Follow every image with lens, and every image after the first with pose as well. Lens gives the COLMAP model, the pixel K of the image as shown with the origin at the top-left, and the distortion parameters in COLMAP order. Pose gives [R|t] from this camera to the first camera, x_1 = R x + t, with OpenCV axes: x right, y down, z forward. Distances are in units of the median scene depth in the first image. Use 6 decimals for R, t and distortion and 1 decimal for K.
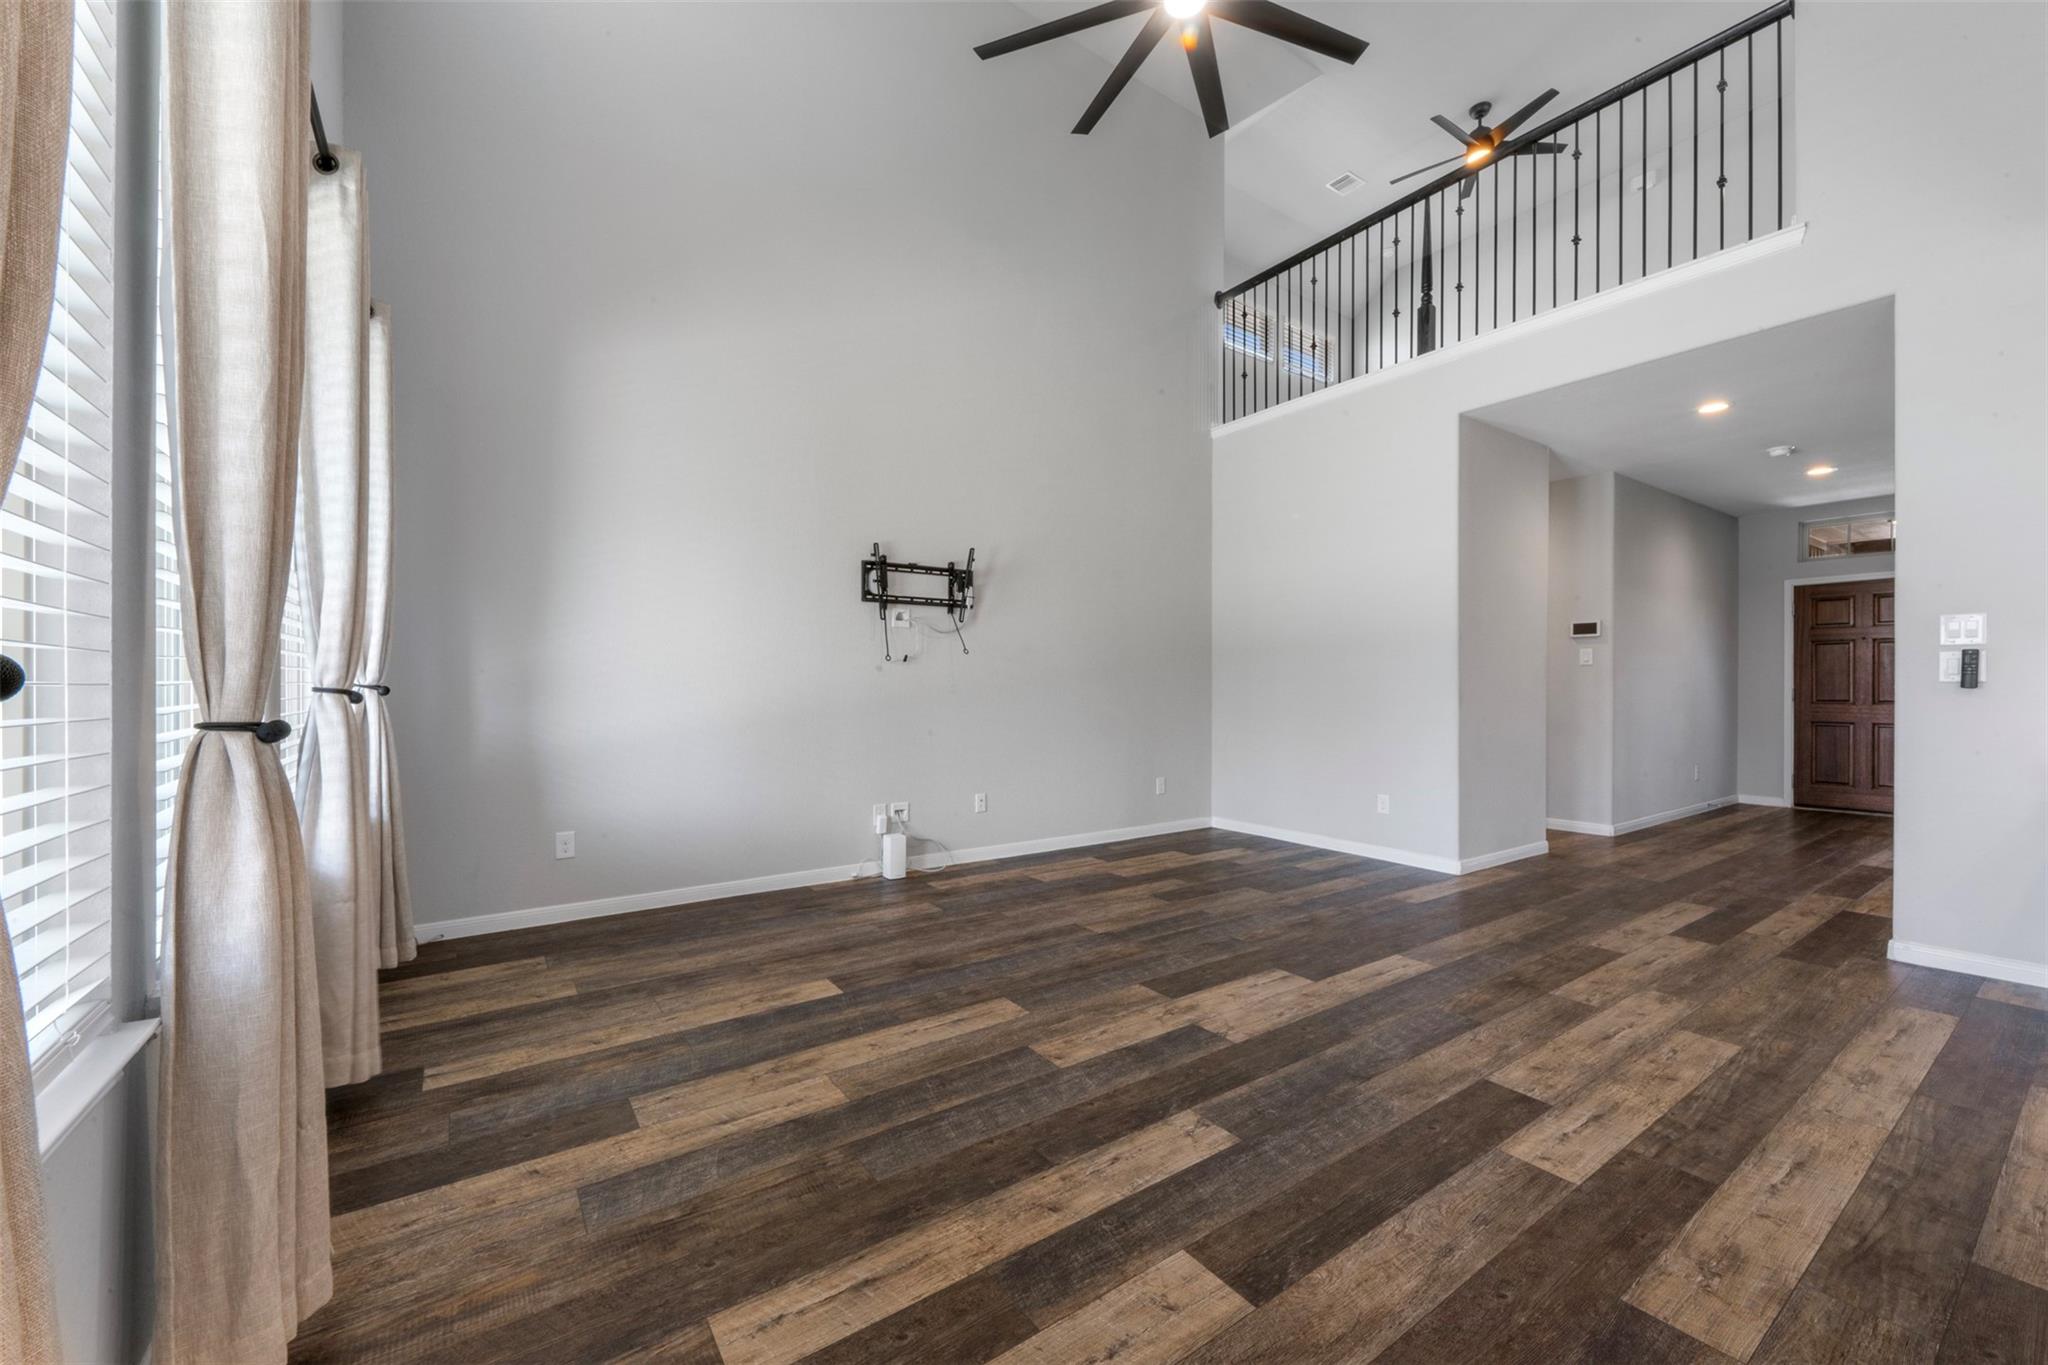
lens RADIAL K [[800.0, 0, 1040.8], [0, 800.0, 685.9], [0, 0, 1]] dist [0.014169, -0.000275]
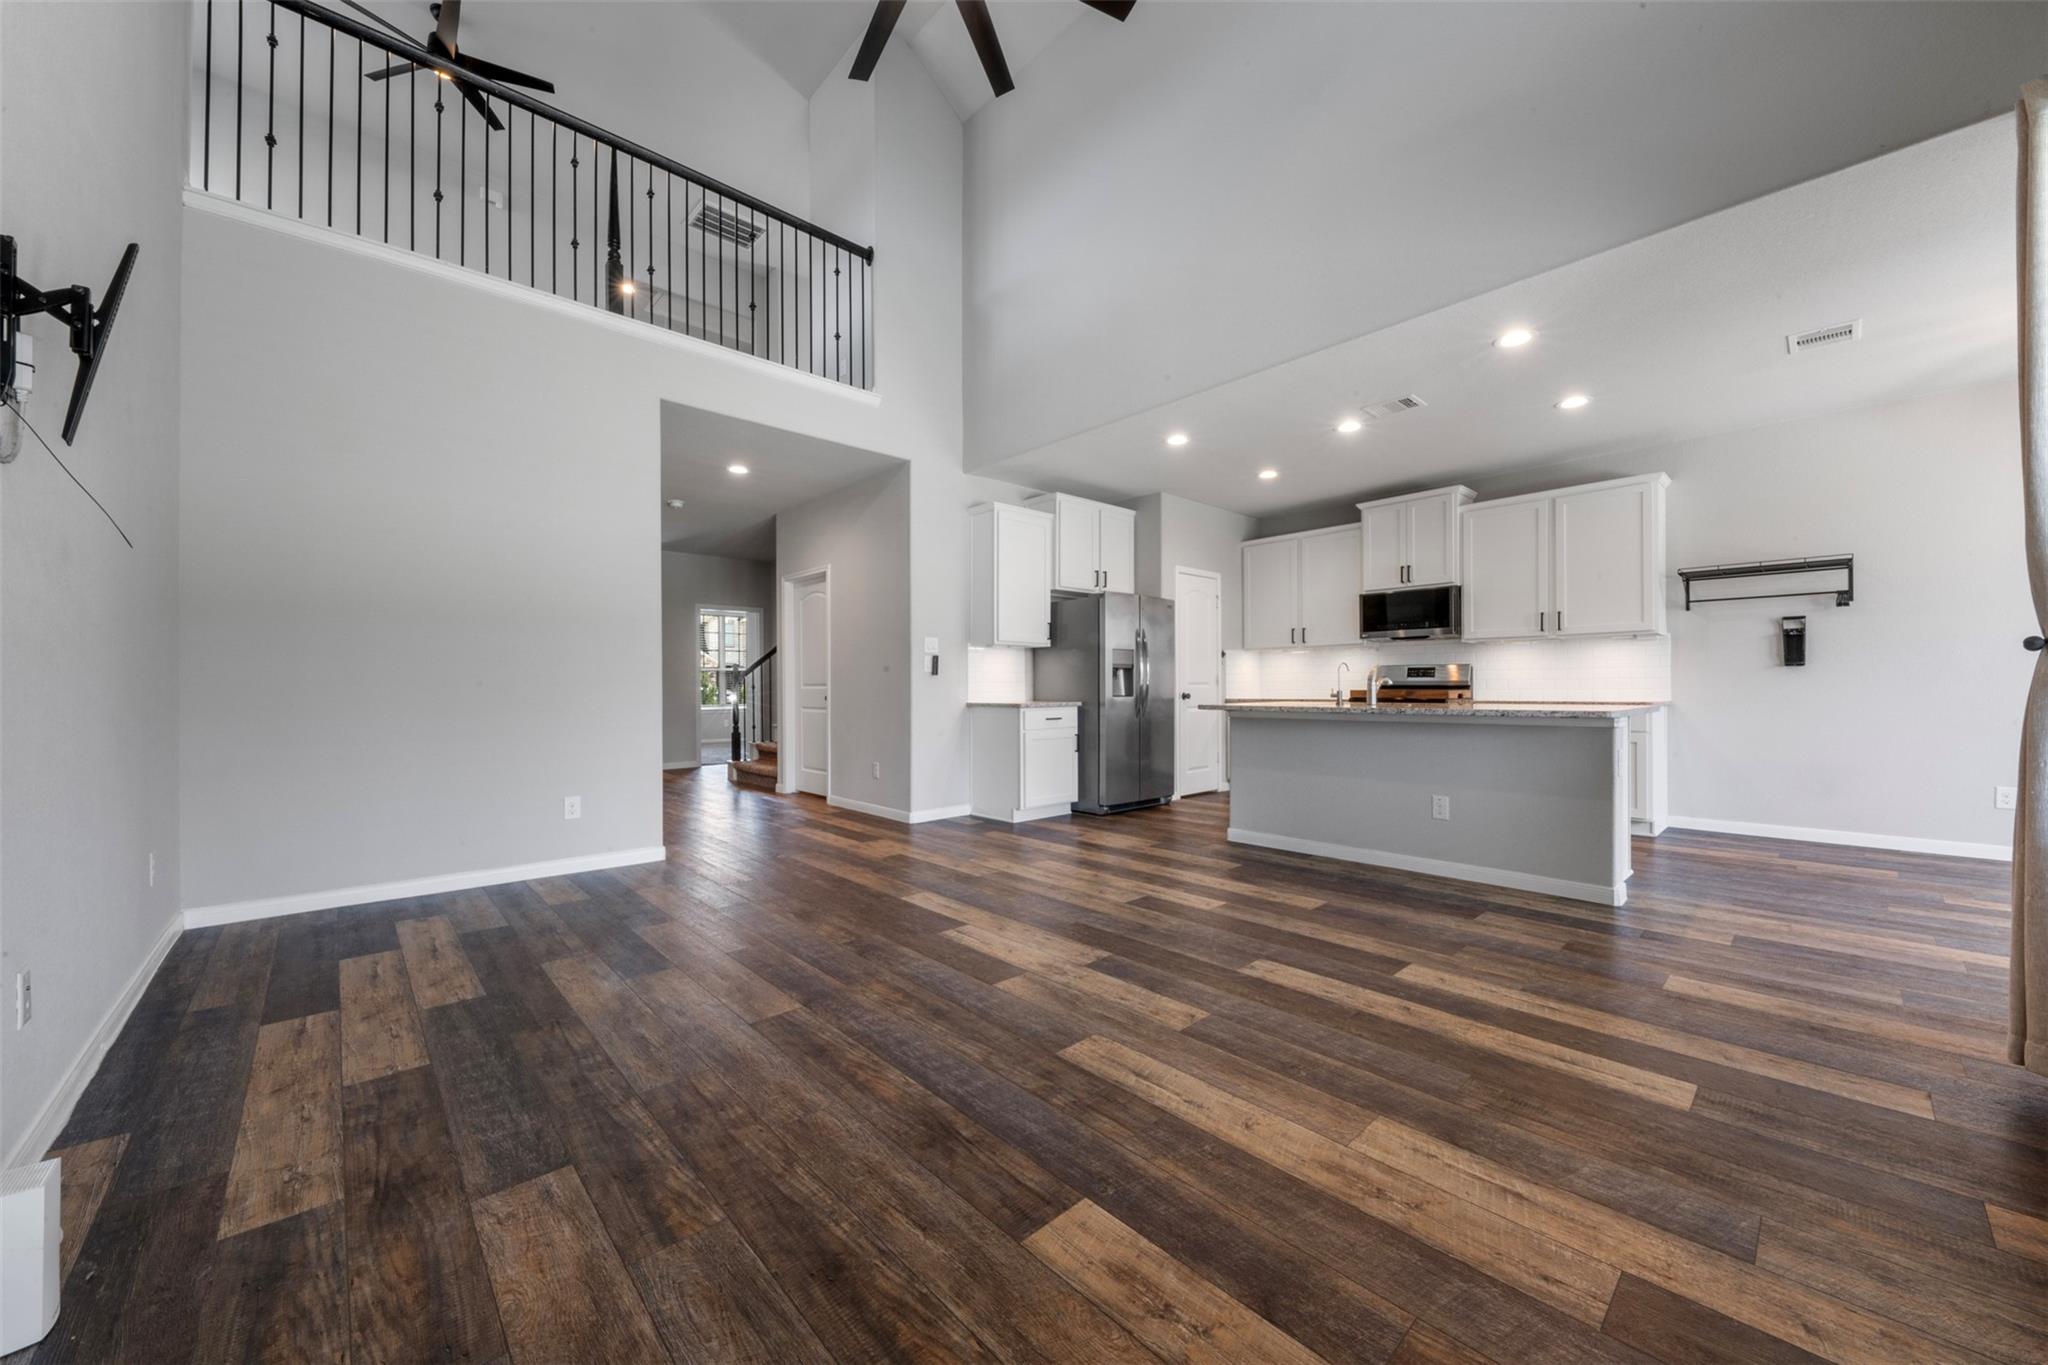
lens RADIAL K [[740.2, 0, 1019.9], [0, 740.2, 685.0], [0, 0, 1]] dist [0.003641, -0.002918]
pose [[-0.114033, 0.001179, 0.993476, -0.668183], [0.002613, 0.999996, -0.000887, 0.029740], [-0.993474, 0.002495, -0.114035, 0.991194]]
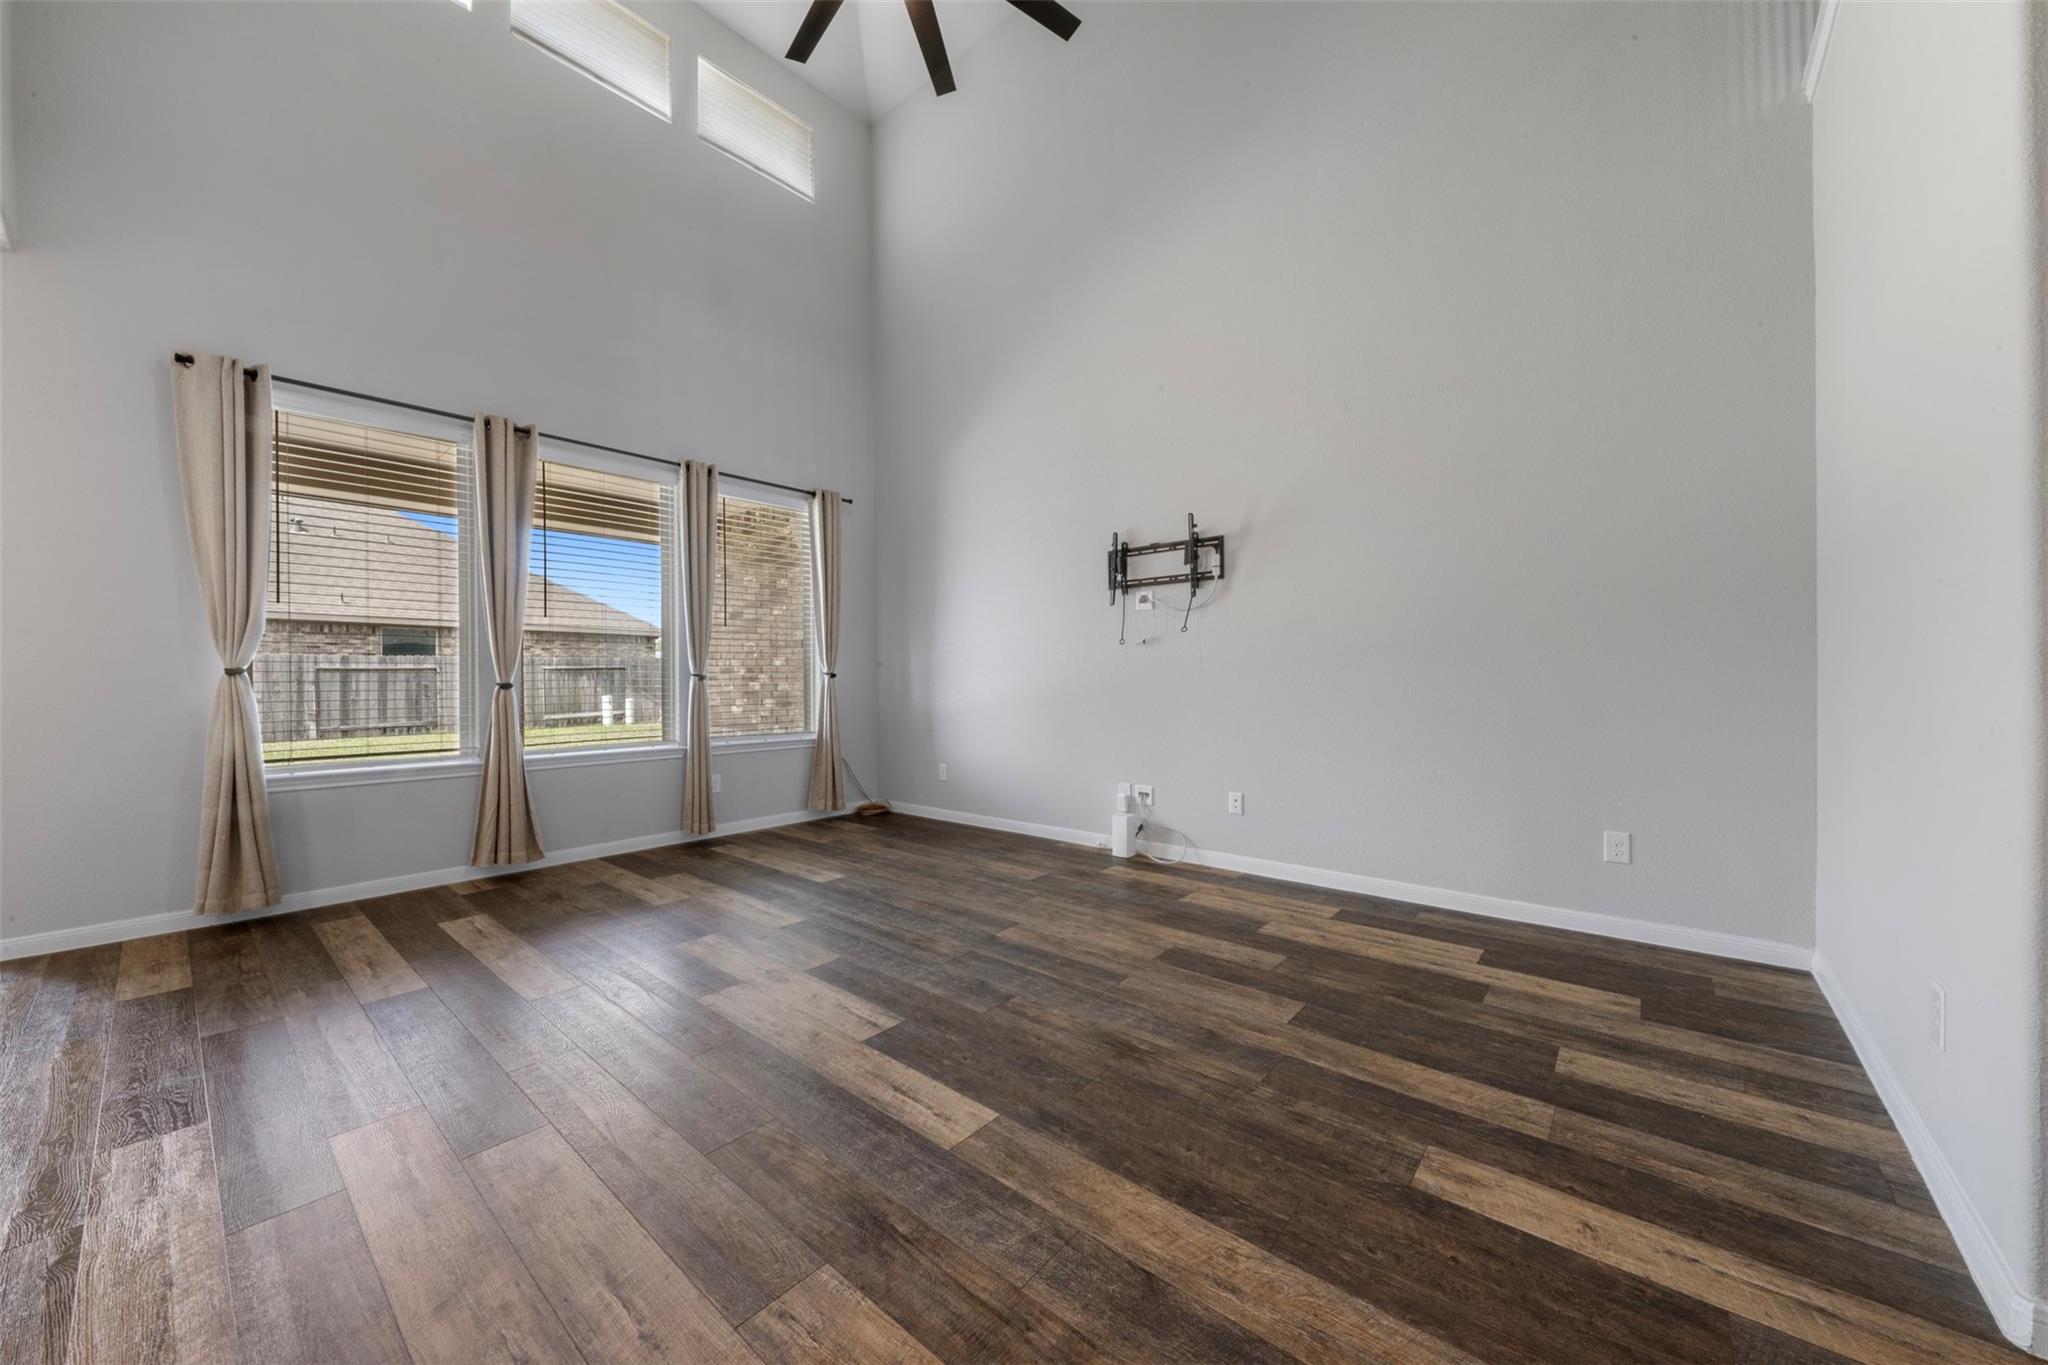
lens RADIAL K [[740.2, 0, 1009.1], [0, 740.2, 666.8], [0, 0, 1]] dist [0.003641, -0.002918]
pose [[0.227545, -0.019326, -0.973576, 1.018261], [0.007783, 0.999807, -0.018027, 0.019756], [0.973736, -0.003475, 0.227652, 0.925112]]
